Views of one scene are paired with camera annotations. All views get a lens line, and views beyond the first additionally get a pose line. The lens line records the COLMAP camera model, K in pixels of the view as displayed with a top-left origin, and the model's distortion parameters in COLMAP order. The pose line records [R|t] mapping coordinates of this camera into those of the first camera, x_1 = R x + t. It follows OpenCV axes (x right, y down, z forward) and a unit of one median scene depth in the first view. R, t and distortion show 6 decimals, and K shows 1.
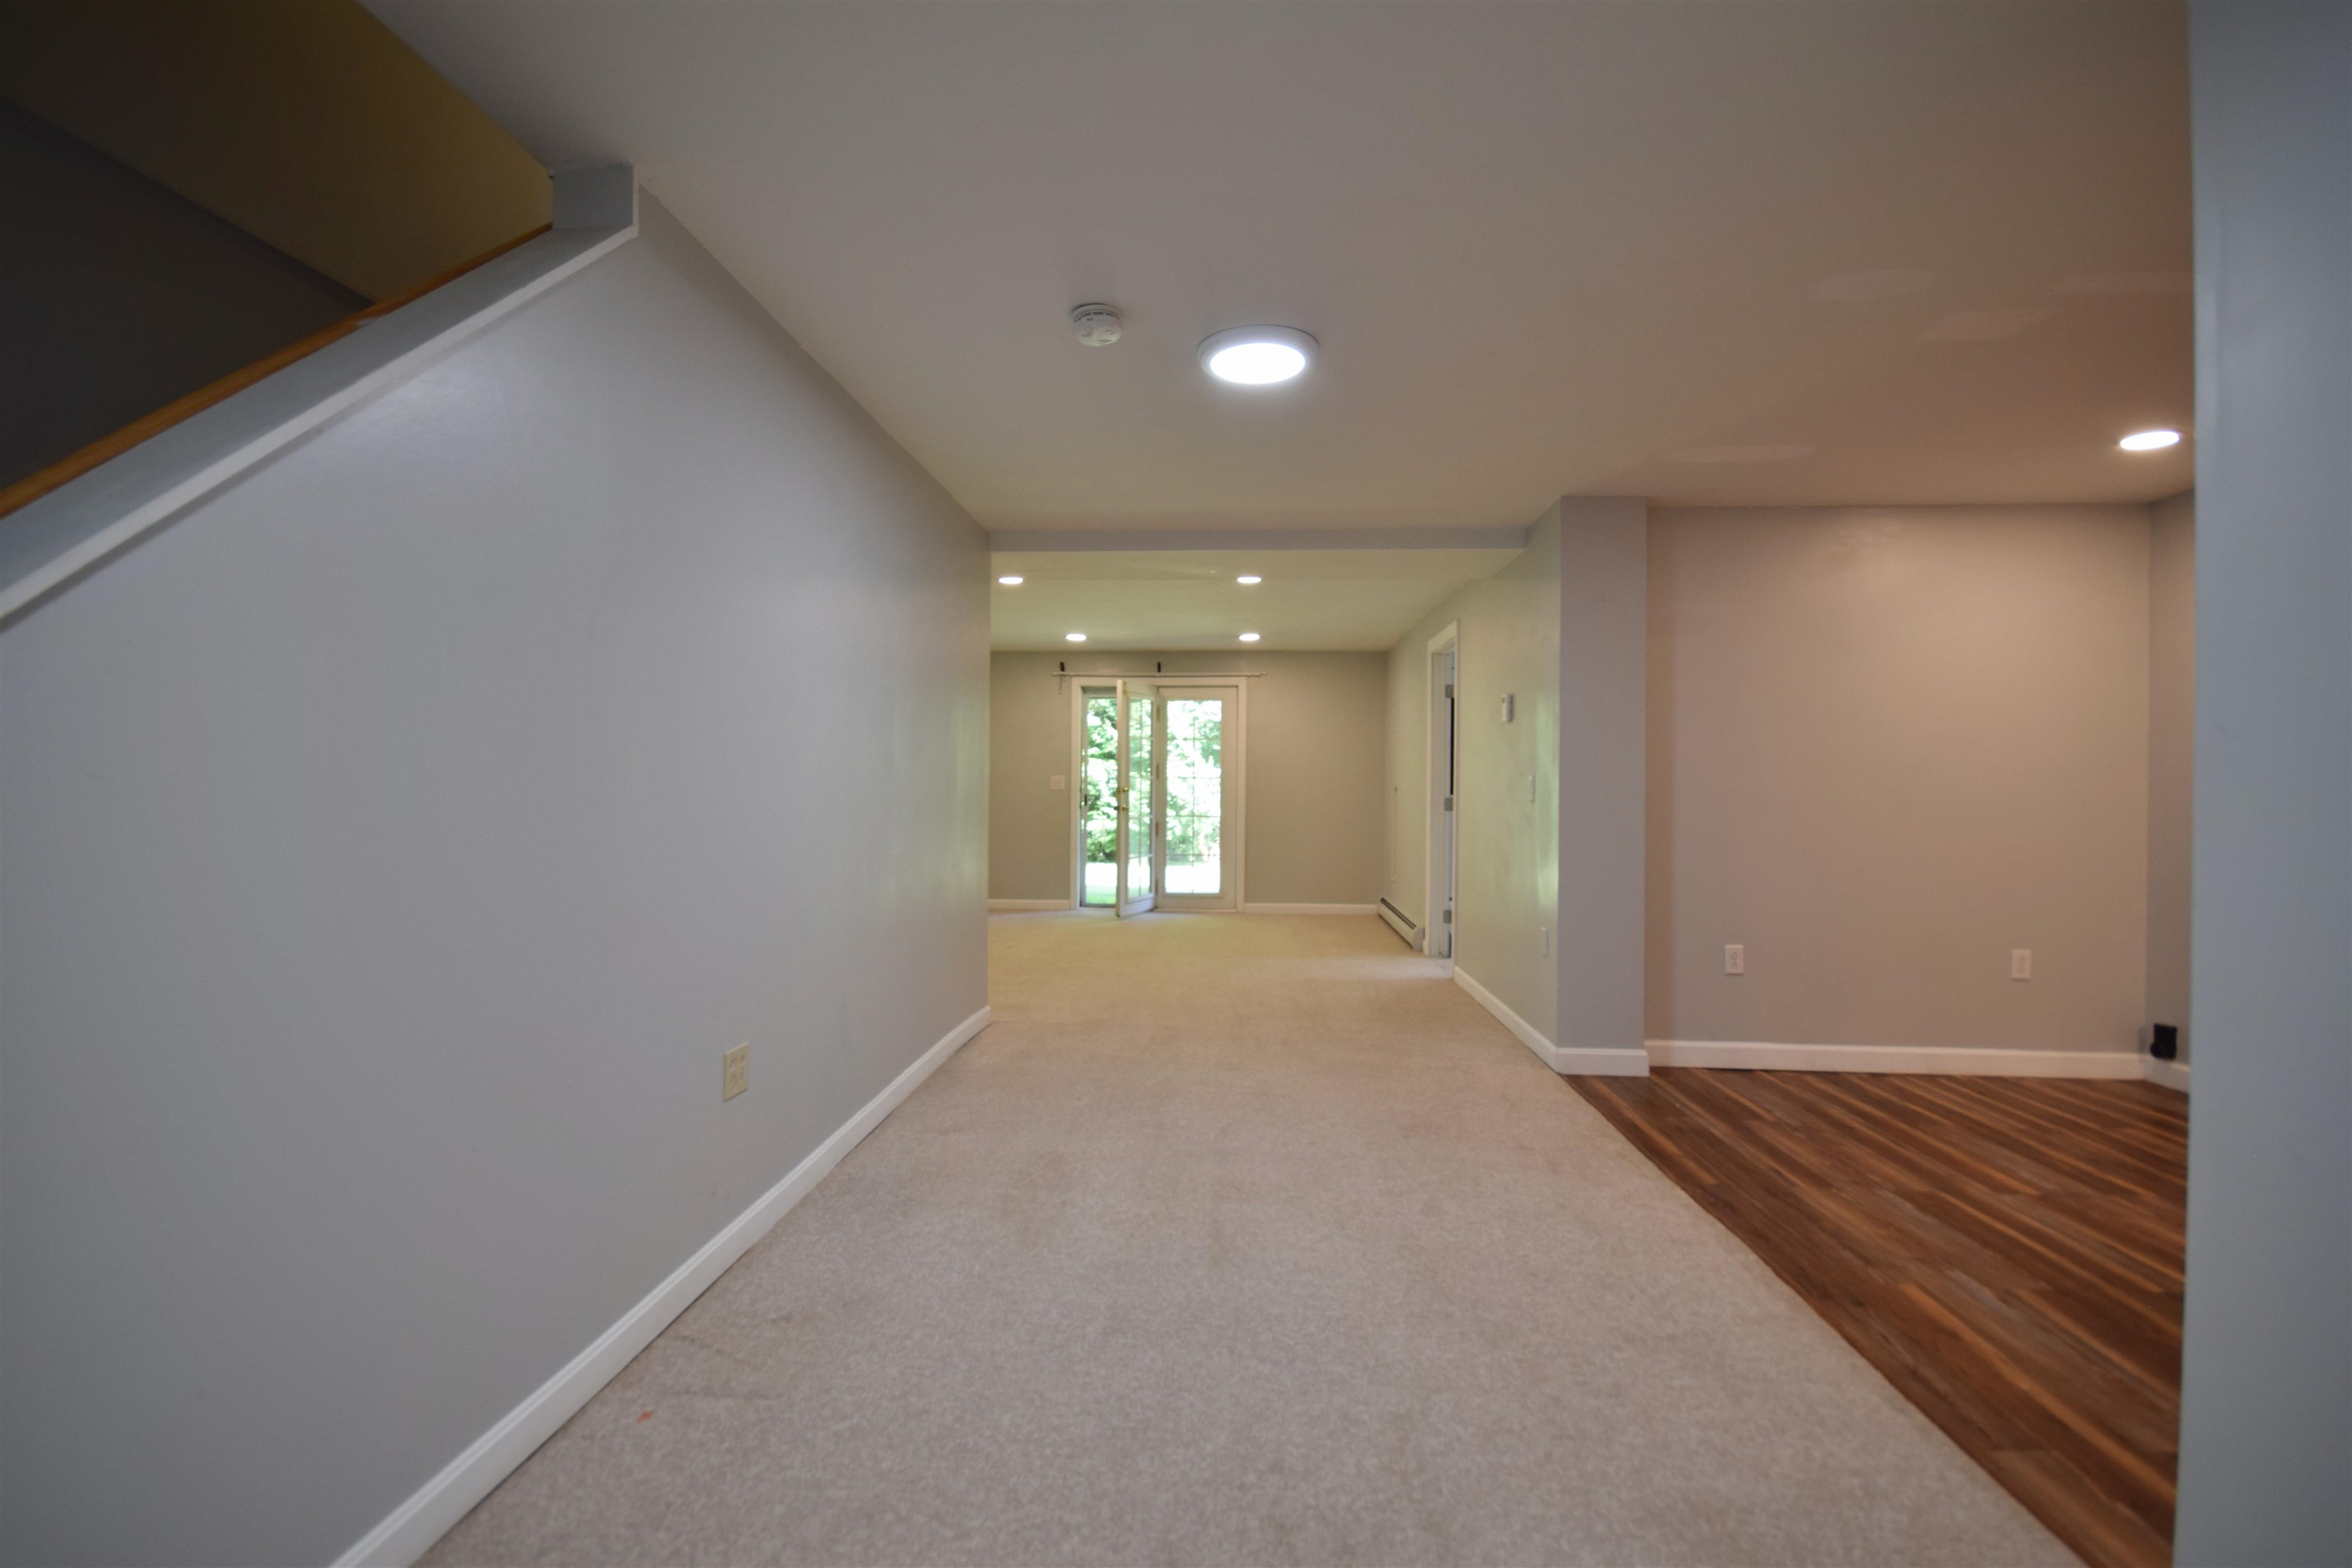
lens RADIAL K [[1051.1, 0, 1176.0], [0, 1051.1, 784.0], [0, 0, 1]] dist [-0.002900, -0.000945]
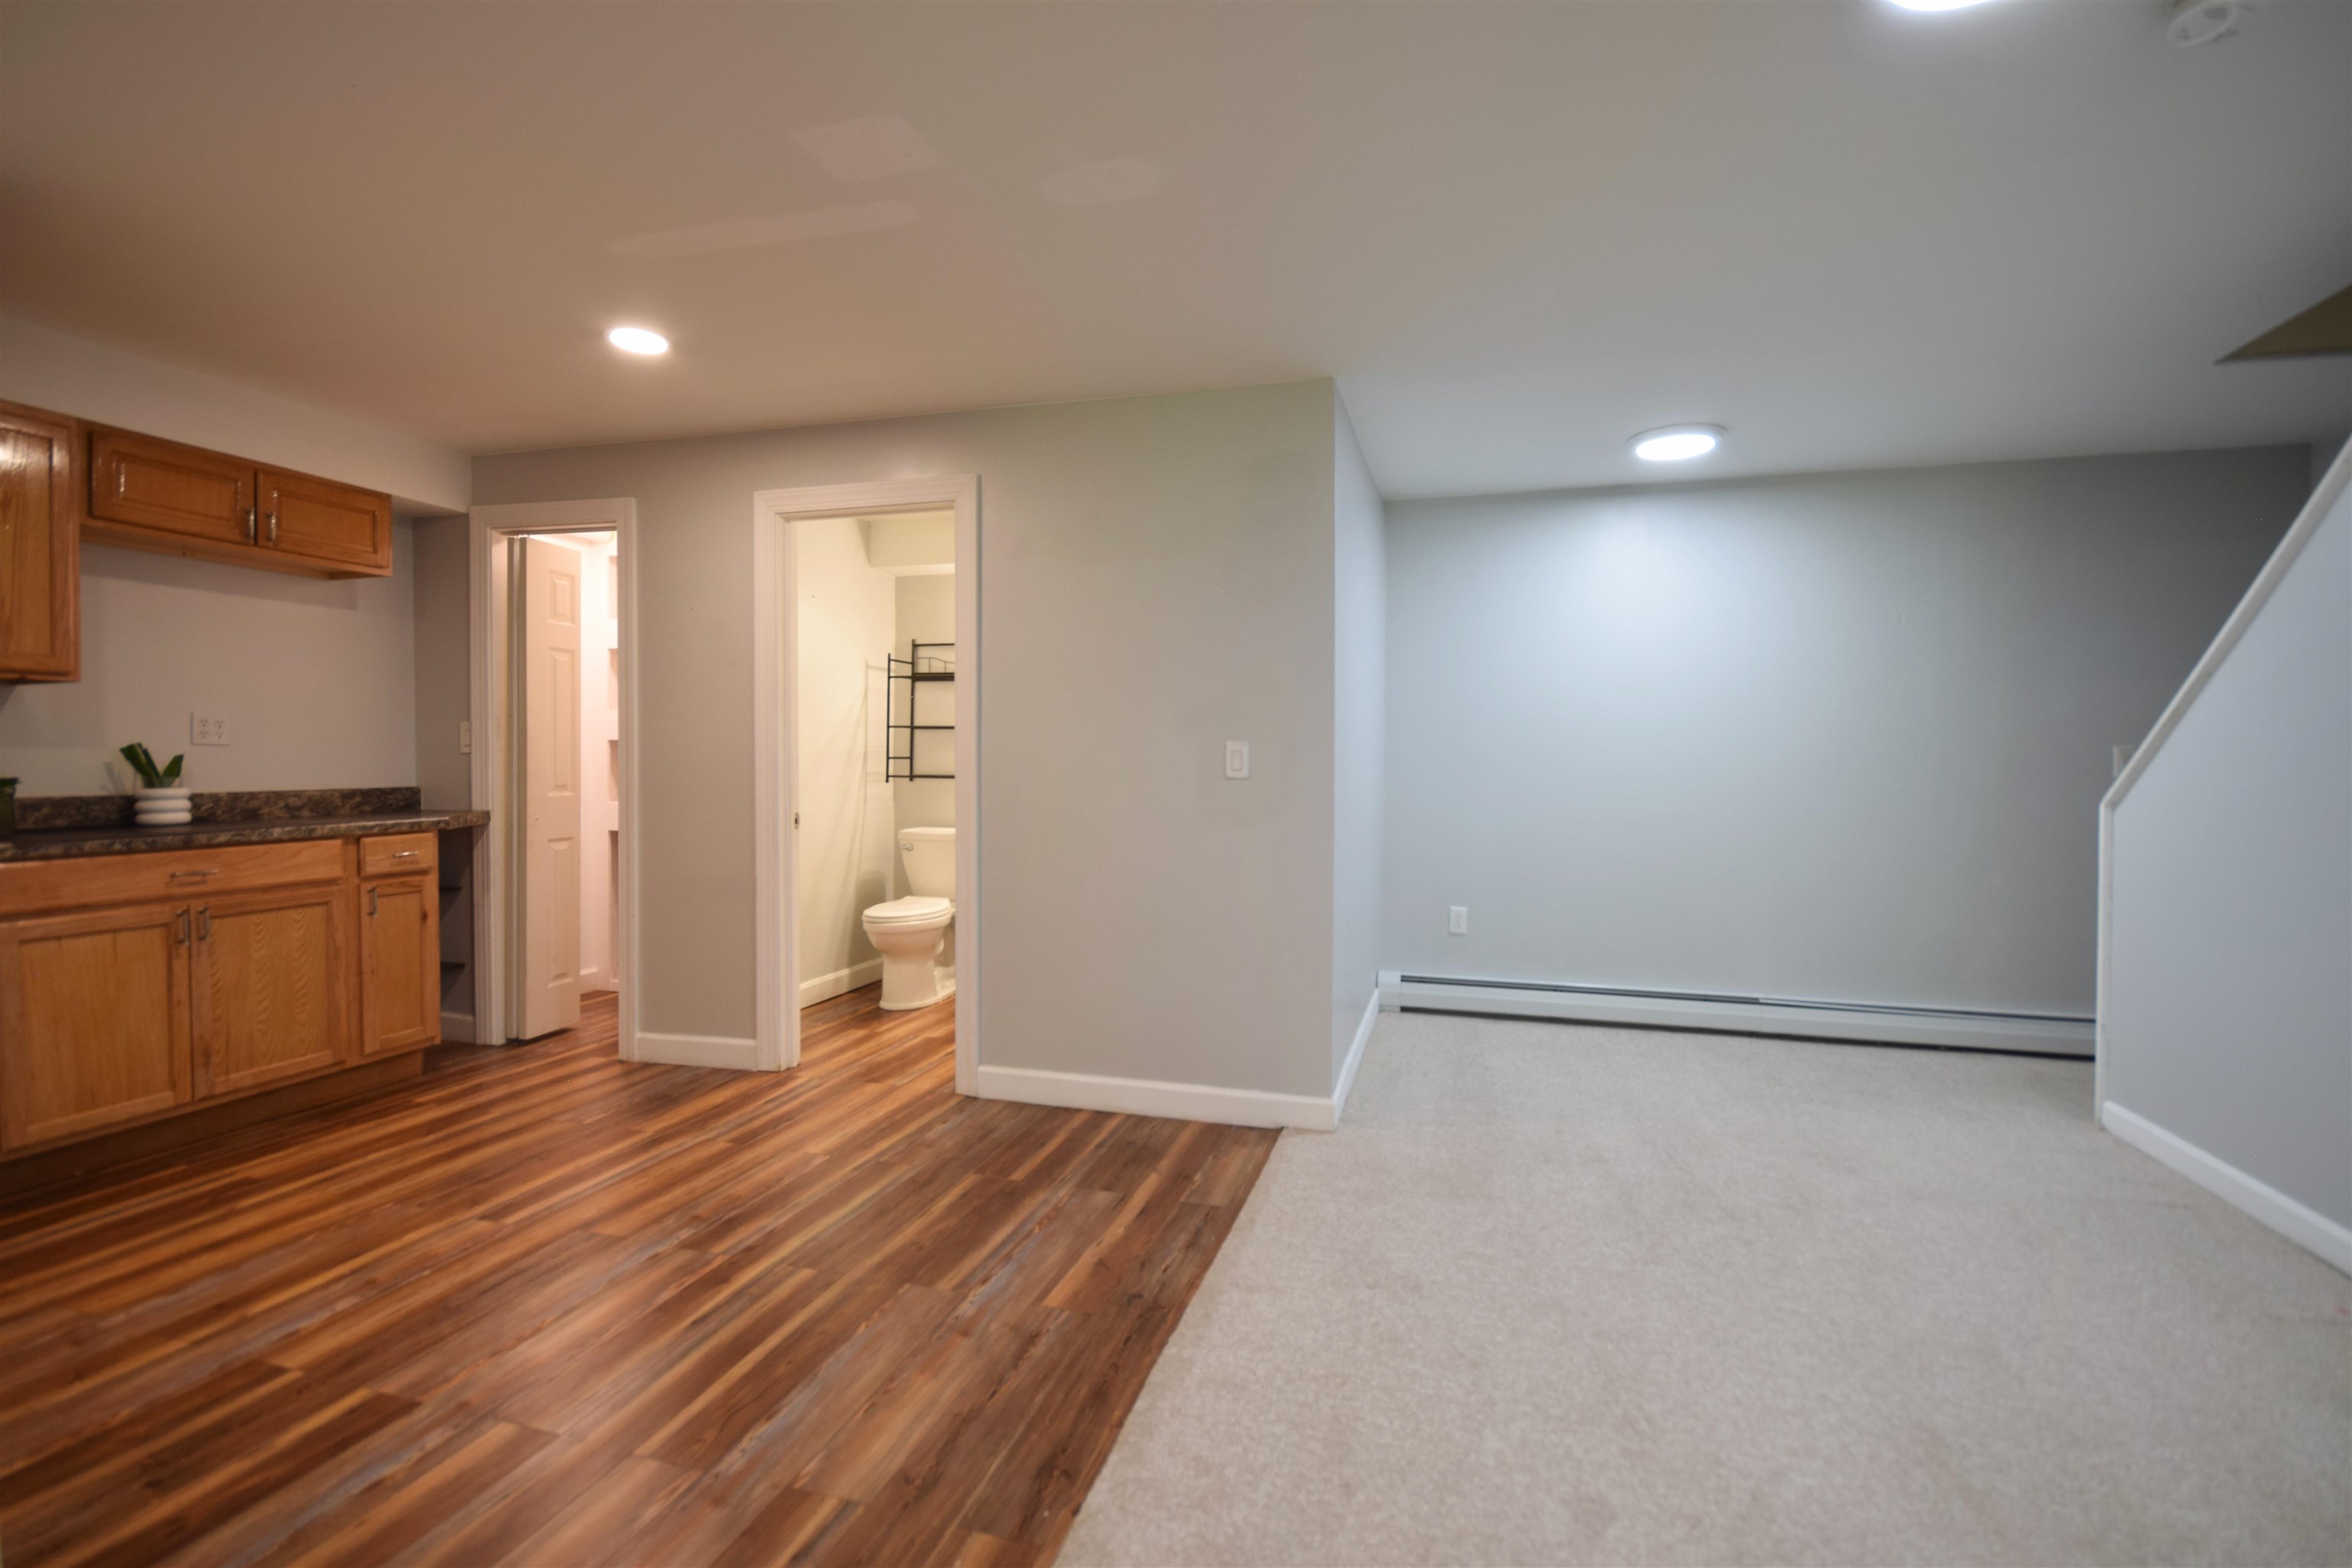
lens RADIAL K [[1051.1, 0, 1176.0], [0, 1051.1, 784.0], [0, 0, 1]] dist [-0.002900, -0.000945]
pose [[-0.976171, -0.016965, 0.216338, 0.241903], [-0.012744, 0.999701, 0.020889, 0.006252], [-0.216628, 0.017634, -0.976095, 1.110235]]
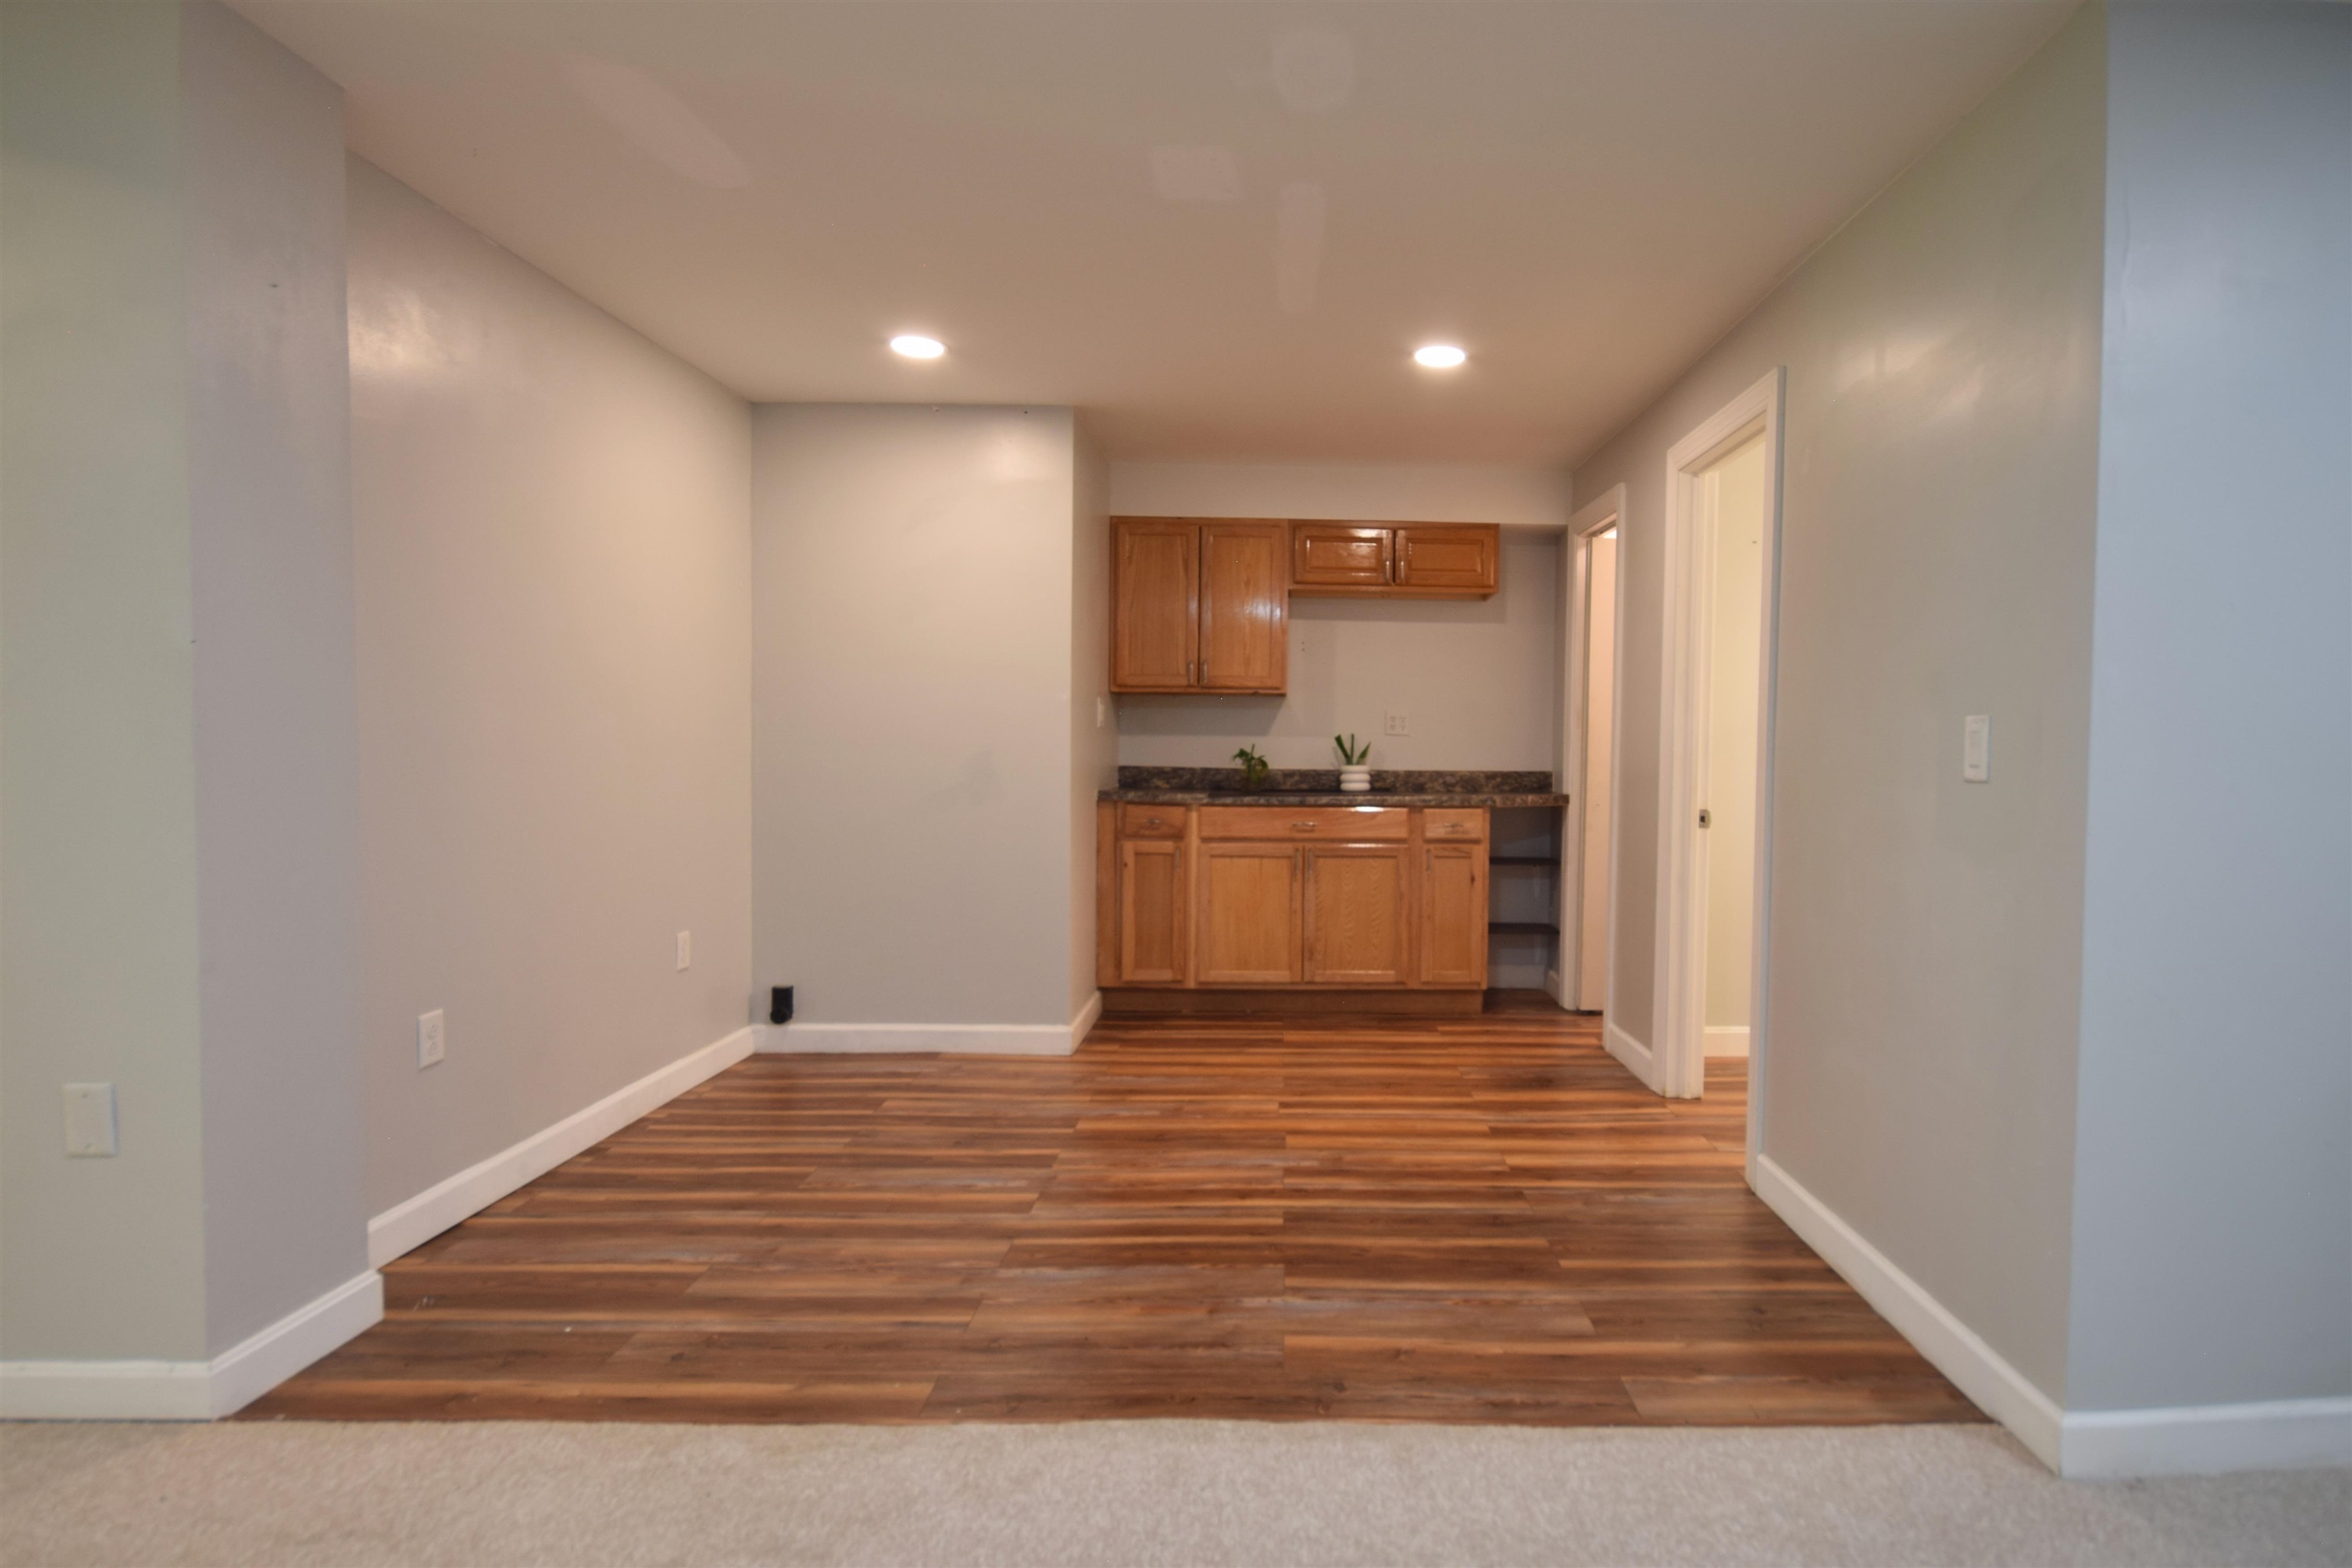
lens RADIAL K [[1193.4, 0, 1299.8], [0, 1193.4, 786.3], [0, 0, 1]] dist [-0.001026, -0.000066]
pose [[-0.087536, -0.045364, 0.995128, -0.129449], [-0.014675, 0.998913, 0.044245, 0.001664], [-0.996053, -0.010731, -0.088107, 0.646831]]
